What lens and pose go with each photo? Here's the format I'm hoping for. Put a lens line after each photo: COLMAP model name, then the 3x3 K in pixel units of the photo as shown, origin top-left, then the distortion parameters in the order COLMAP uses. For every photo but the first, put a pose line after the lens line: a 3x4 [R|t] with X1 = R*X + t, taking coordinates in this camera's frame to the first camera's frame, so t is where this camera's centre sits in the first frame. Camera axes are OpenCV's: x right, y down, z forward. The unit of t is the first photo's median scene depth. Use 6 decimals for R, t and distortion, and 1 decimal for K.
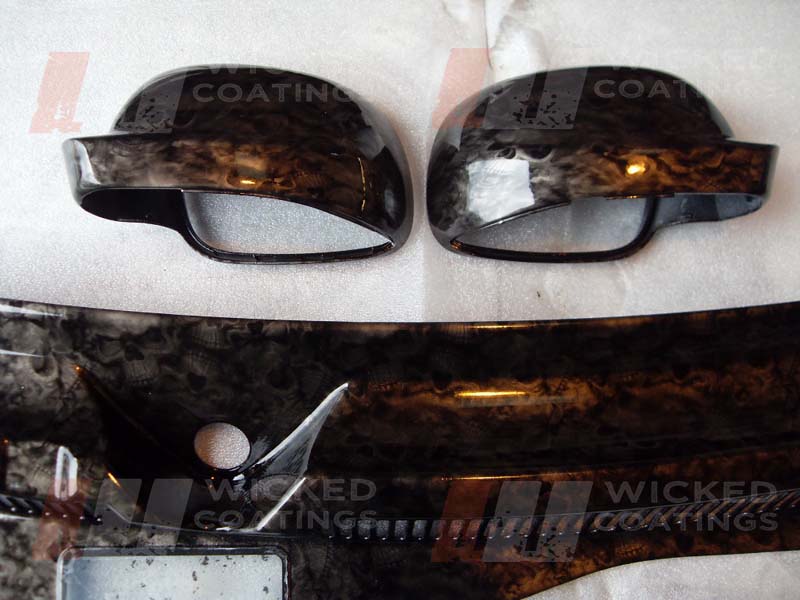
lens RADIAL K [[873.8, 0, 391.9], [0, 873.8, 301.8], [0, 0, 1]] dist [-0.103980, 0.000000]
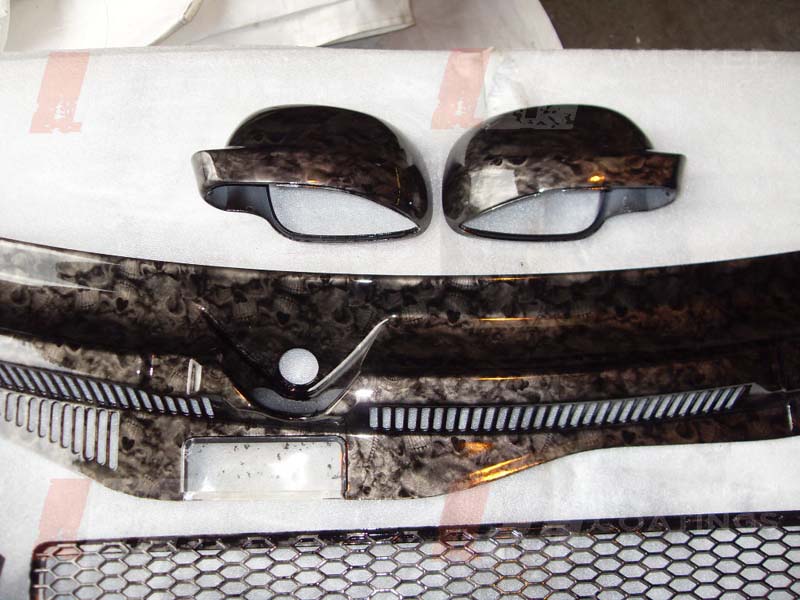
lens RADIAL K [[873.8, 0, 401.3], [0, 873.8, 303.7], [0, 0, 1]] dist [-0.103980, 0.000000]
pose [[0.999960, -0.002494, -0.008624, -0.016441], [0.001736, 0.996224, -0.086800, 0.195315], [0.008808, 0.086782, 0.996188, -0.443612]]
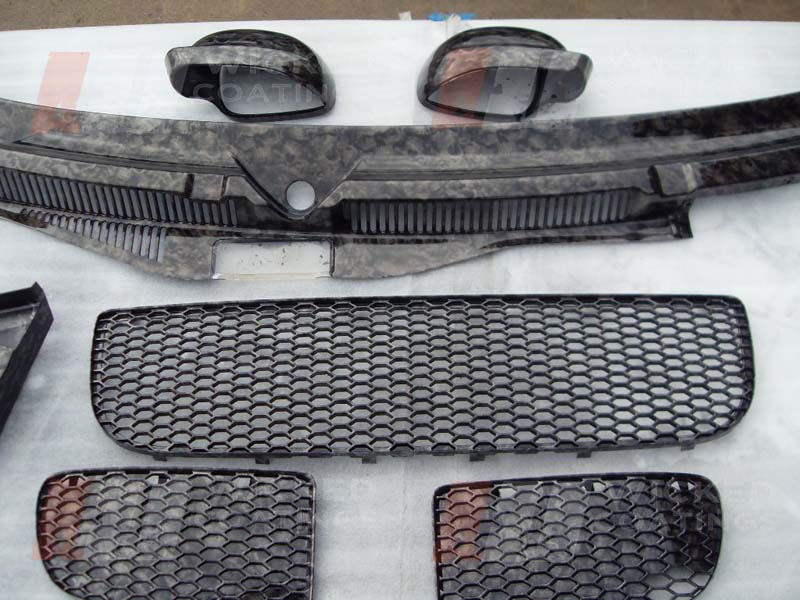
lens RADIAL K [[873.8, 0, 404.2], [0, 873.8, 299.0], [0, 0, 1]] dist [-0.103980, 0.000000]
pose [[0.999372, -0.020280, -0.029054, 0.090119], [0.009581, 0.944120, -0.329462, 1.066194], [0.034112, 0.328977, 0.943722, -0.777751]]
